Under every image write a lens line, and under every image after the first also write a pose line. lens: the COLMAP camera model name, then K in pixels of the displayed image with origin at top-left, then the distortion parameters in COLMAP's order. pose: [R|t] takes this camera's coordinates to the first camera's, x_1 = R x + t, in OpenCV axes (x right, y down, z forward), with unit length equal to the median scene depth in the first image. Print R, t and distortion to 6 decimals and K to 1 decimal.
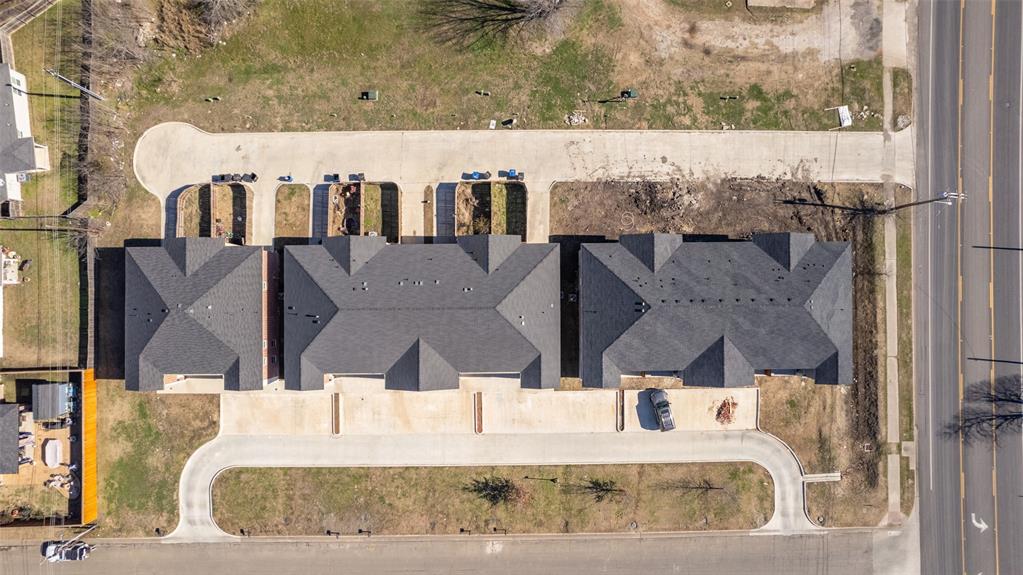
lens RADIAL K [[654.2, 0, 531.0], [0, 654.2, 287.5], [0, 0, 1]] dist [-0.073501, 0.063615]
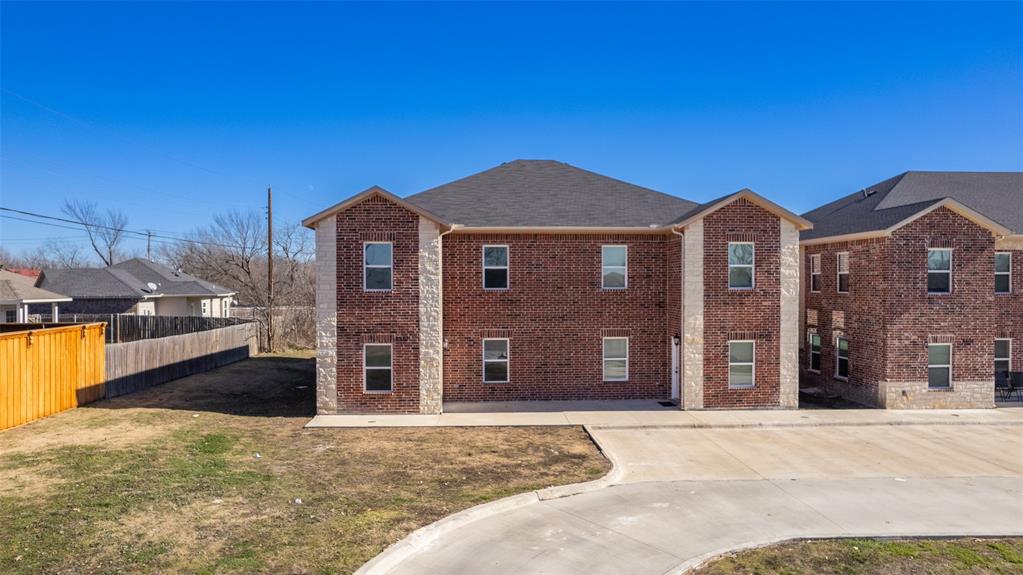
lens RADIAL K [[654.2, 0, 511.7], [0, 654.2, 285.7], [0, 0, 1]] dist [-0.073501, 0.063615]
pose [[0.998435, -0.011488, 0.054727, -0.518730], [0.054917, 0.016920, -0.998348, 0.400034], [0.010543, 0.999791, 0.017525, 0.941679]]
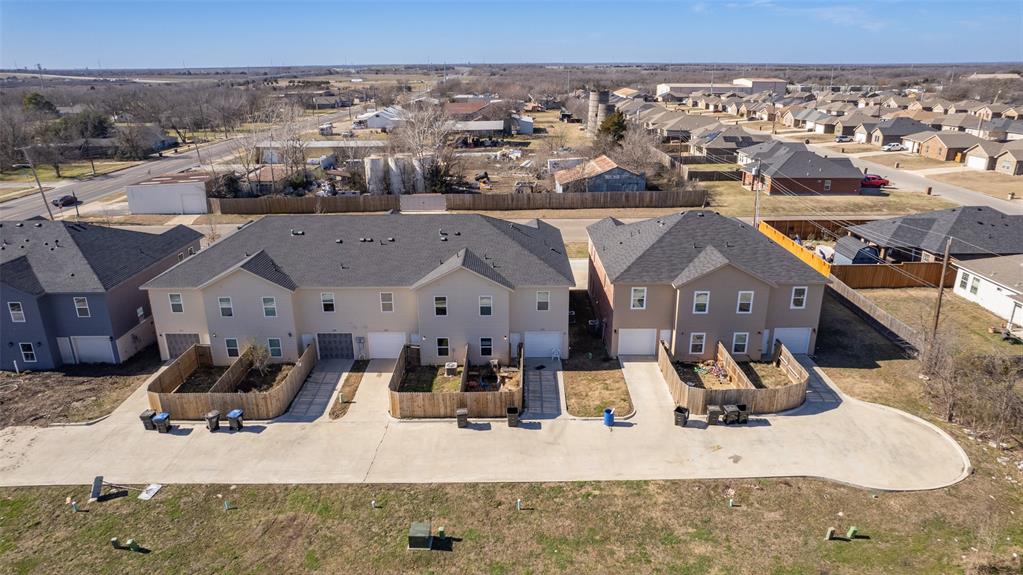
lens RADIAL K [[654.2, 0, 512.3], [0, 654.2, 297.1], [0, 0, 1]] dist [-0.073501, 0.063615]
pose [[-0.999967, -0.004566, 0.006758, -0.301819], [0.007871, -0.323190, 0.946301, -0.611206], [-0.002137, 0.946323, 0.323215, 0.750919]]
